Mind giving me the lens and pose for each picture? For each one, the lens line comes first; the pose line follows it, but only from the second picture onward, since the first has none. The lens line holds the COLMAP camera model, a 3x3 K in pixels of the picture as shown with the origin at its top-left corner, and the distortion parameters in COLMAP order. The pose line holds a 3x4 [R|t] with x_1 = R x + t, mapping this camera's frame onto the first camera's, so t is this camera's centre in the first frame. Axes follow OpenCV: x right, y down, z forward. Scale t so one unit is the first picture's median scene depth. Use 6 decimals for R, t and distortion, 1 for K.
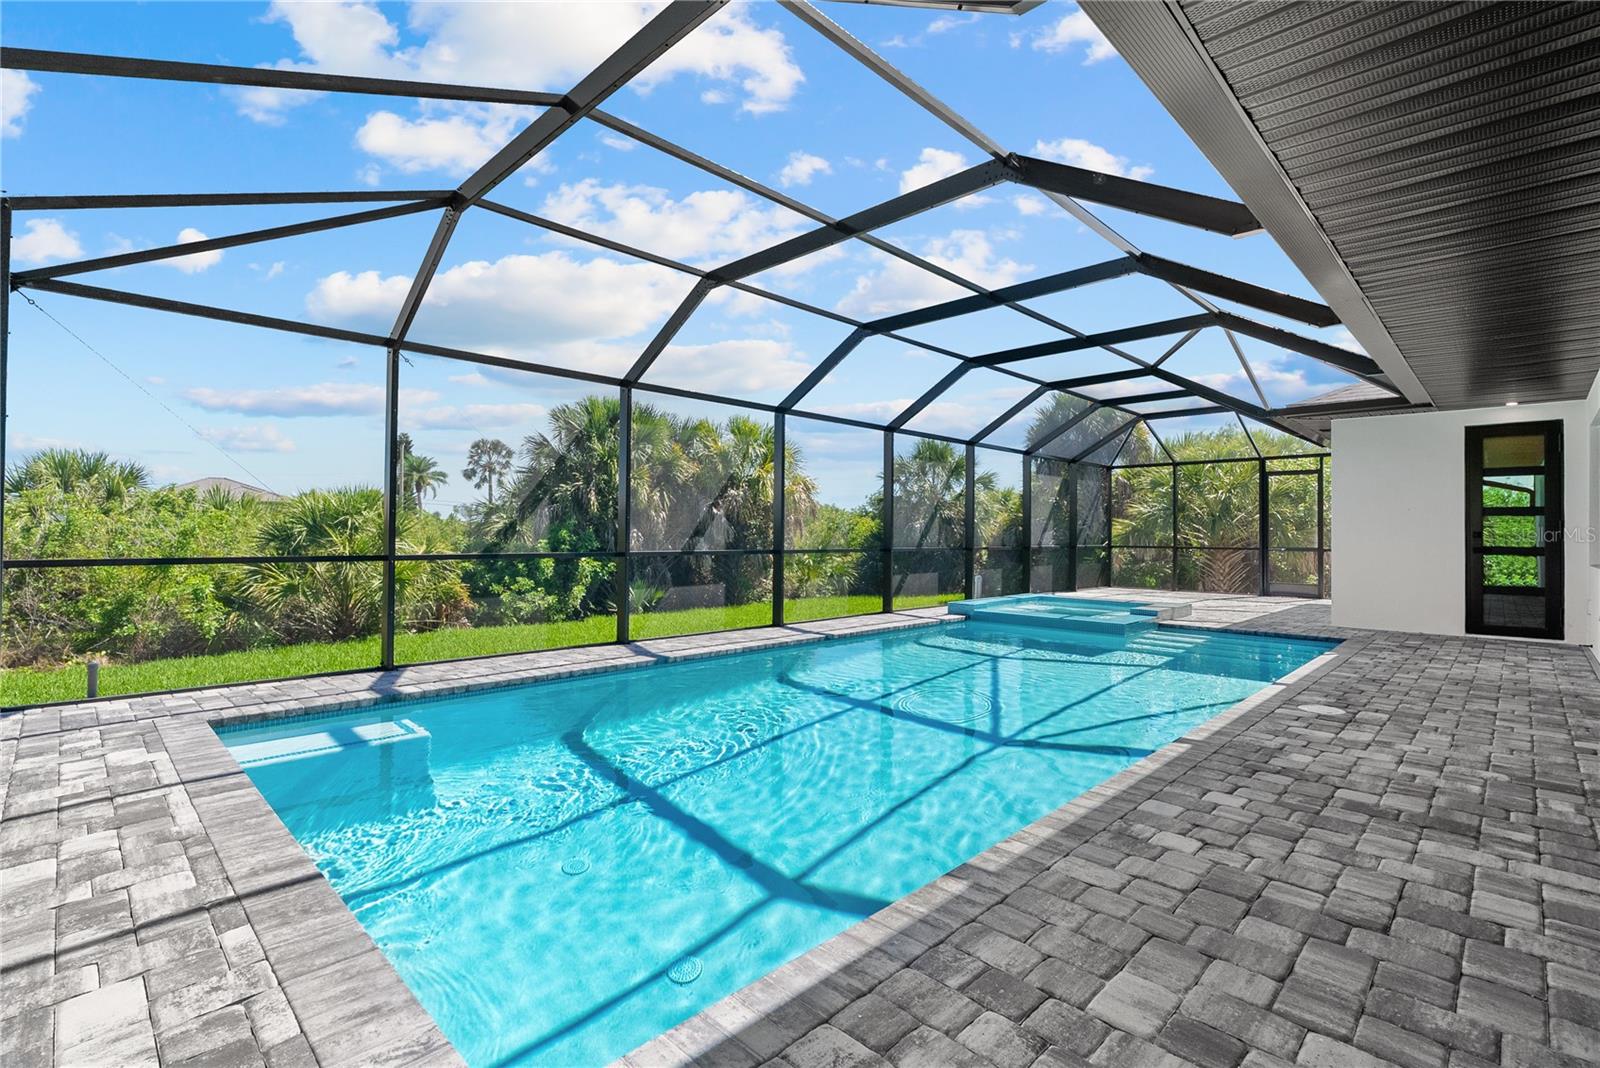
lens RADIAL K [[732.5, 0, 790.3], [0, 732.5, 530.1], [0, 0, 1]] dist [0.002062, 0.000079]
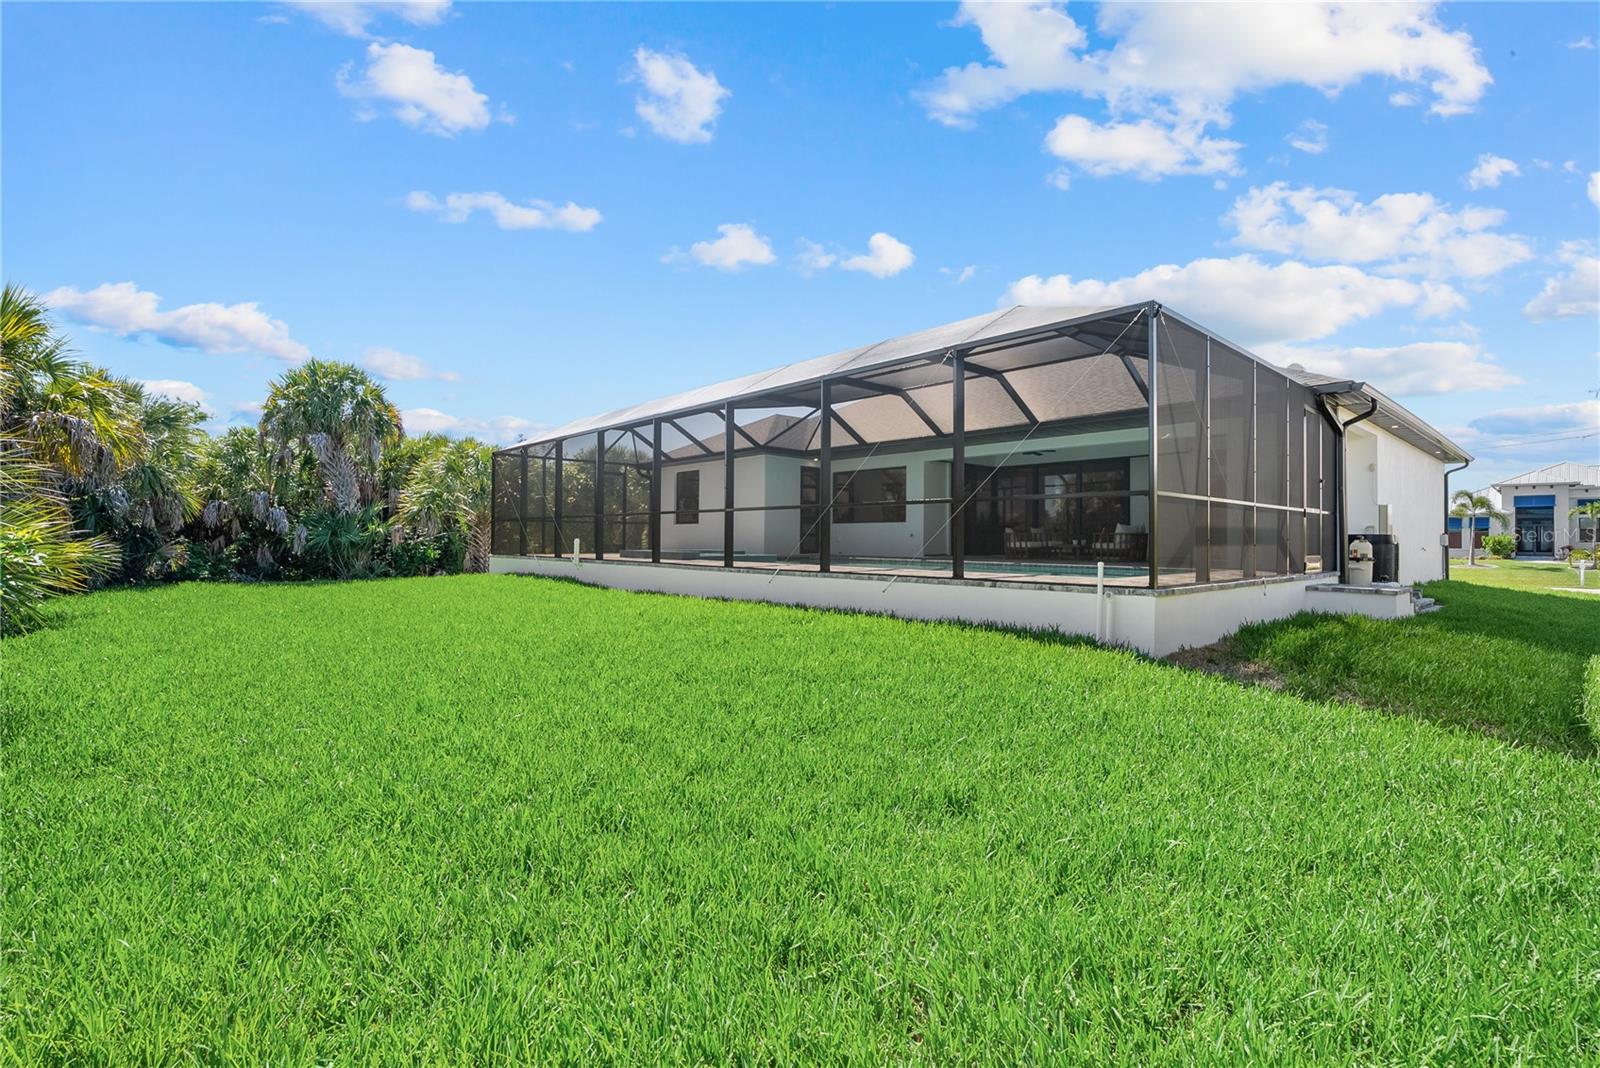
lens RADIAL K [[732.5, 0, 790.3], [0, 732.5, 530.1], [0, 0, 1]] dist [0.002062, 0.000079]
pose [[0.999983, -0.003935, 0.004241, -0.948919], [0.003889, 0.999933, 0.010863, -0.015534], [-0.004283, -0.010846, 0.999932, -0.007330]]
